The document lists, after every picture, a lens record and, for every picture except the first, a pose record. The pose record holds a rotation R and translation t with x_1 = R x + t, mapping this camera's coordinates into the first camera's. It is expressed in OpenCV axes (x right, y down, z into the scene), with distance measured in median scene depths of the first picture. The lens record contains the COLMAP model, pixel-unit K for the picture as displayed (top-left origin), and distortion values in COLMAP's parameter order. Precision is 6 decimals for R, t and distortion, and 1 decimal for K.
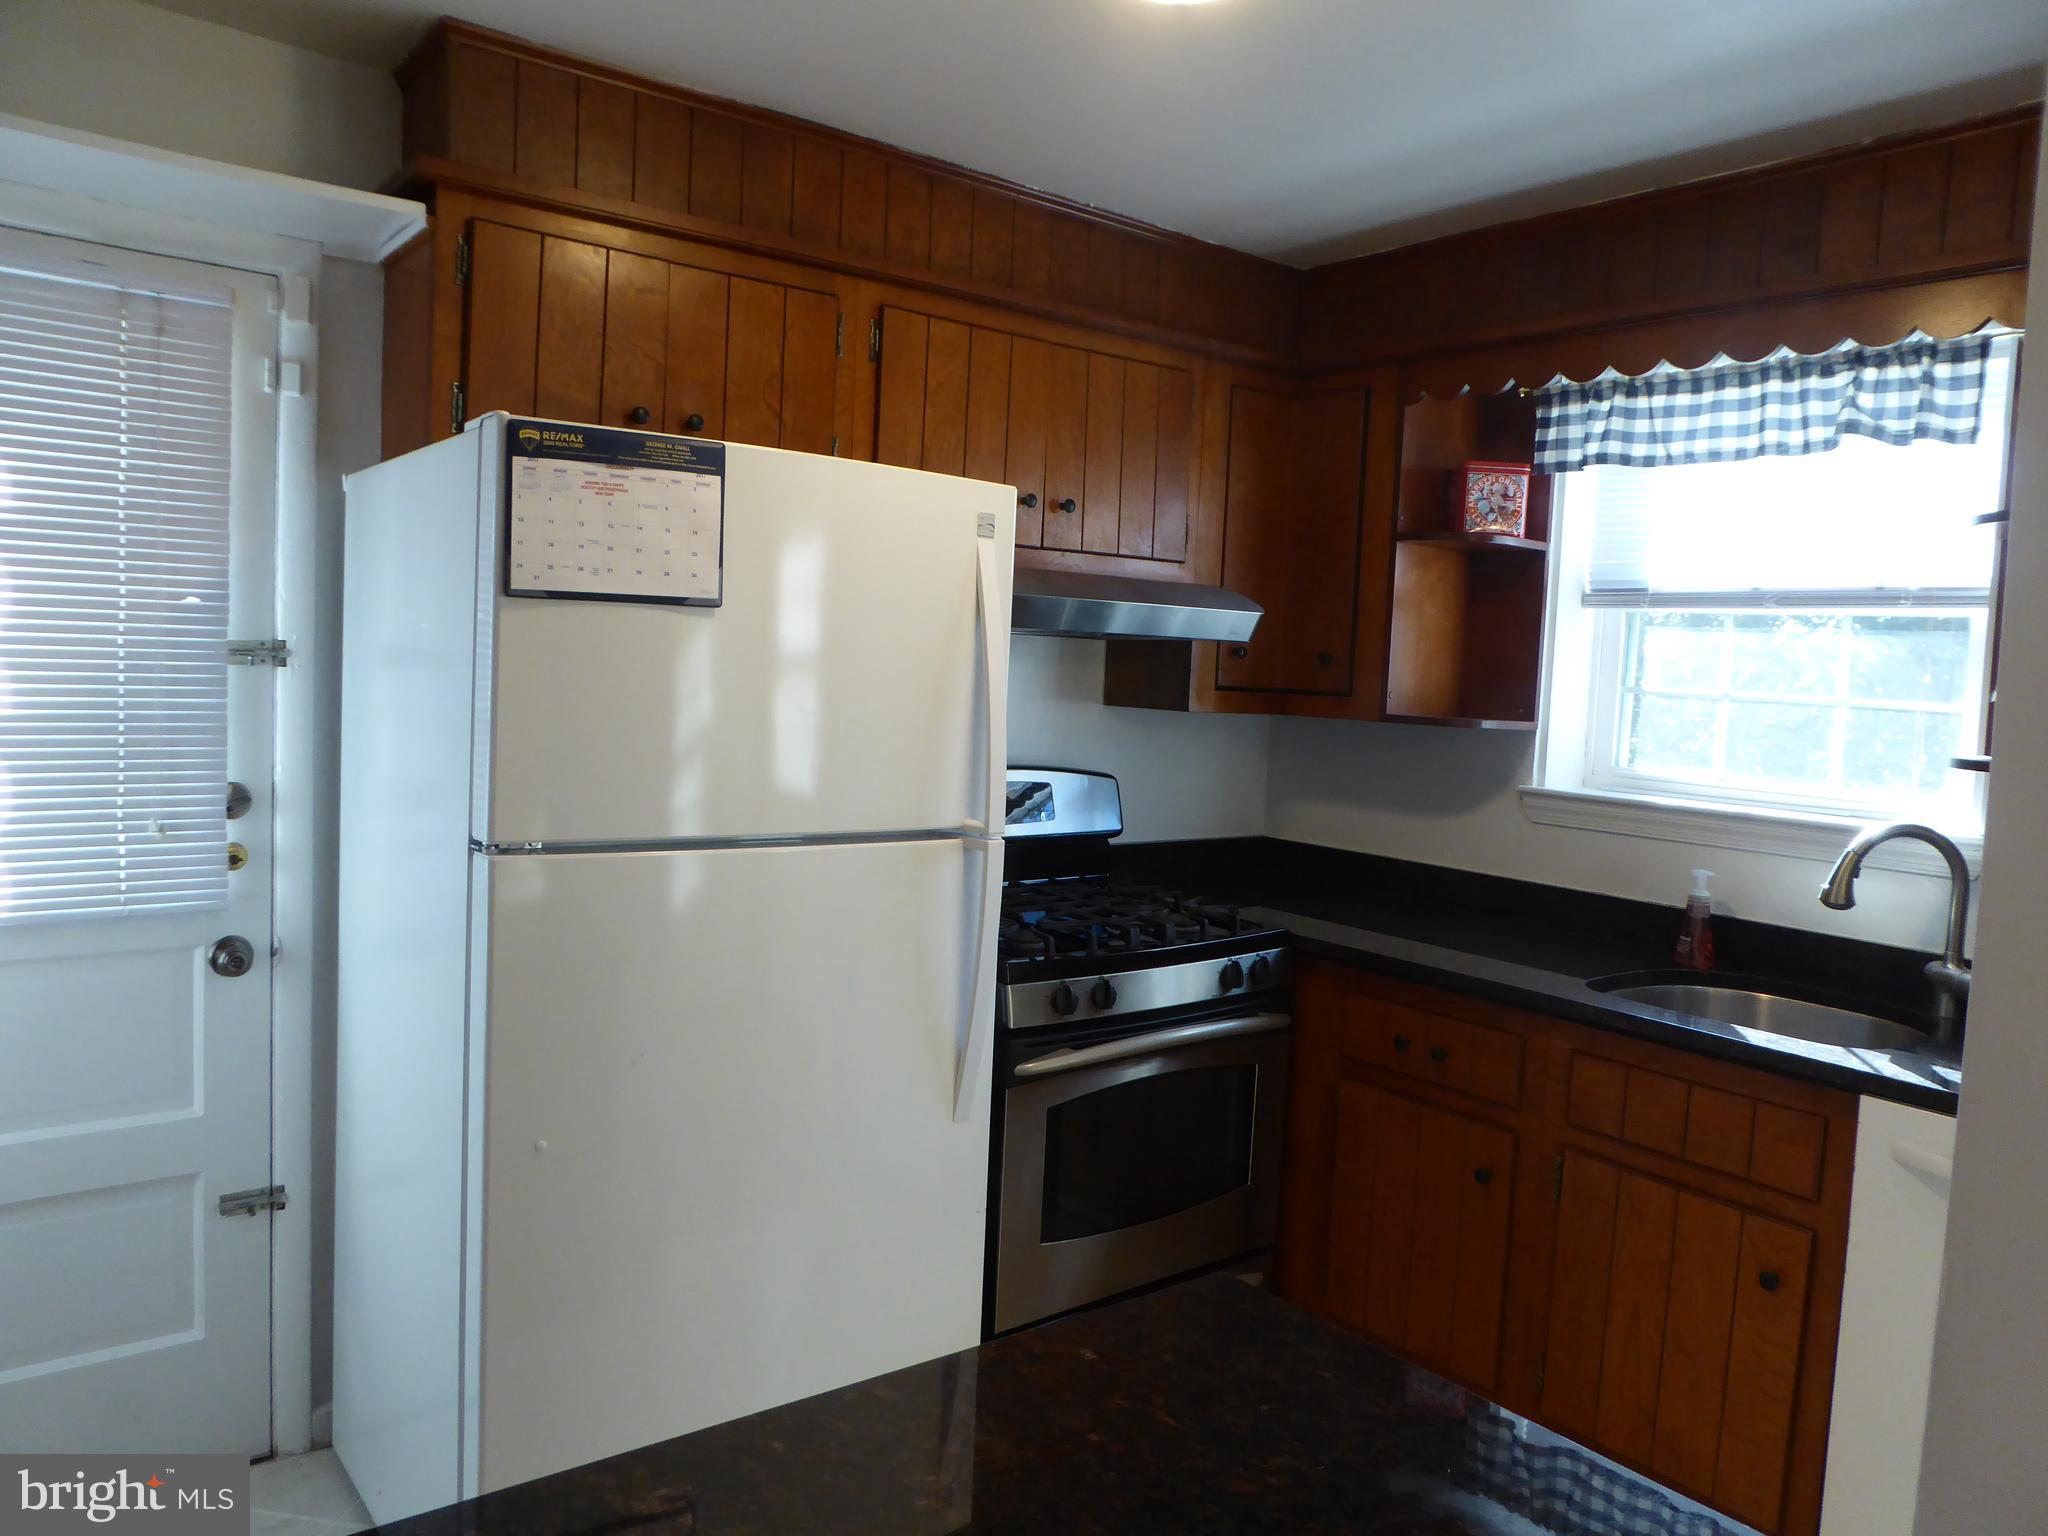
lens RADIAL K [[1469.2, 0, 1049.8], [0, 1469.2, 751.0], [0, 0, 1]] dist [-0.052282, 0.041868]
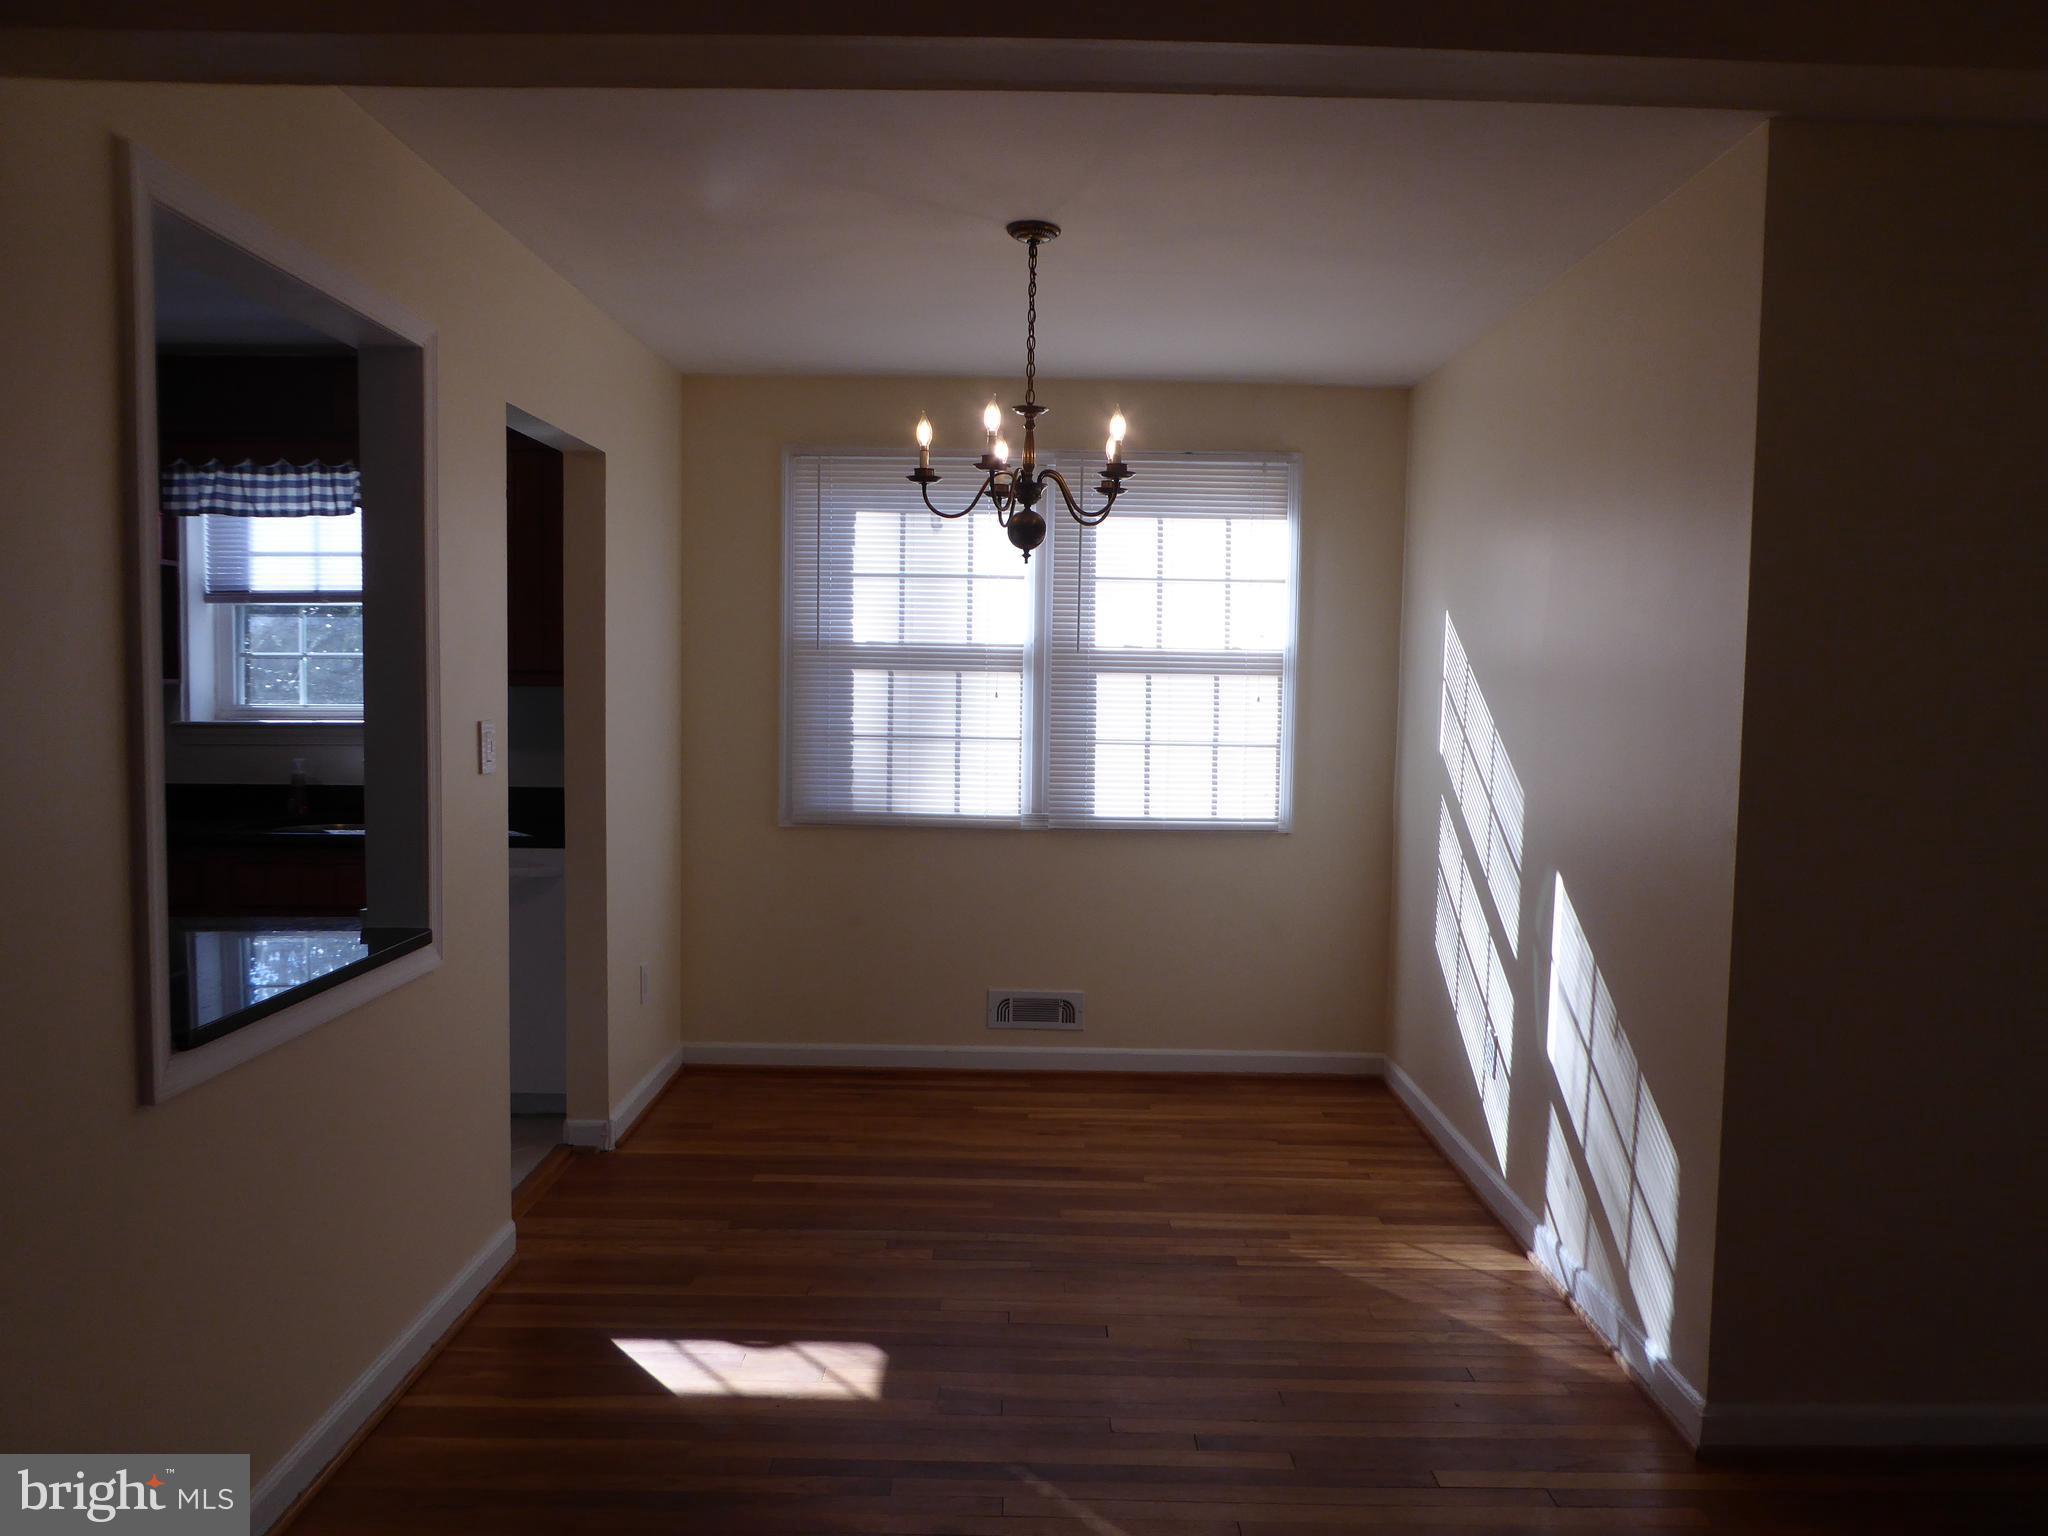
lens RADIAL K [[1480.4, 0, 1025.4], [0, 1480.4, 740.5], [0, 0, 1]] dist [-0.027576, -0.000231]
pose [[0.636432, -0.081693, 0.766995, -0.328765], [0.072098, 0.996323, 0.046294, 0.043065], [-0.767956, 0.025836, 0.639981, -0.755184]]
